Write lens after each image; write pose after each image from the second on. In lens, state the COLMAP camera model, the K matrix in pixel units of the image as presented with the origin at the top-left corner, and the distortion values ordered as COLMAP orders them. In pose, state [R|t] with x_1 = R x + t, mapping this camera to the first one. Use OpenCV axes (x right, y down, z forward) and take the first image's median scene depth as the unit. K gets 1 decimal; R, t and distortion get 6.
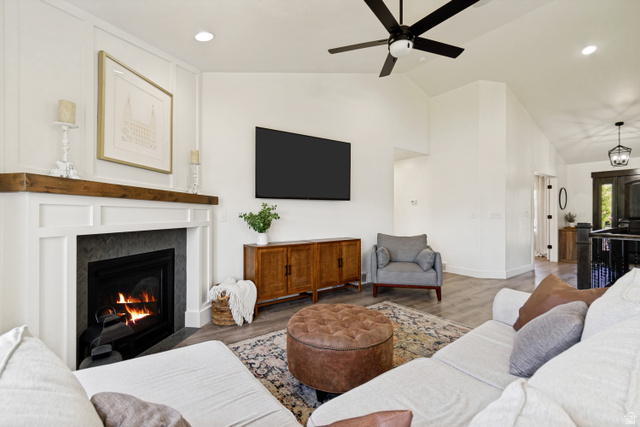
lens RADIAL K [[286.2, 0, 319.3], [0, 286.2, 213.5], [0, 0, 1]] dist [0.007537, -0.002059]
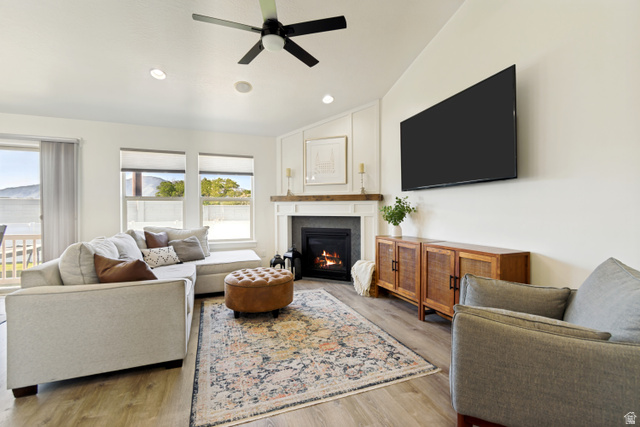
lens RADIAL K [[286.2, 0, 322.4], [0, 286.2, 209.3], [0, 0, 1]] dist [0.007537, -0.002059]
pose [[-0.258546, 0.000922, -0.965998, 1.080137], [0.005307, 0.999986, -0.000465, 0.010294], [0.965984, -0.005247, -0.258548, 1.254510]]
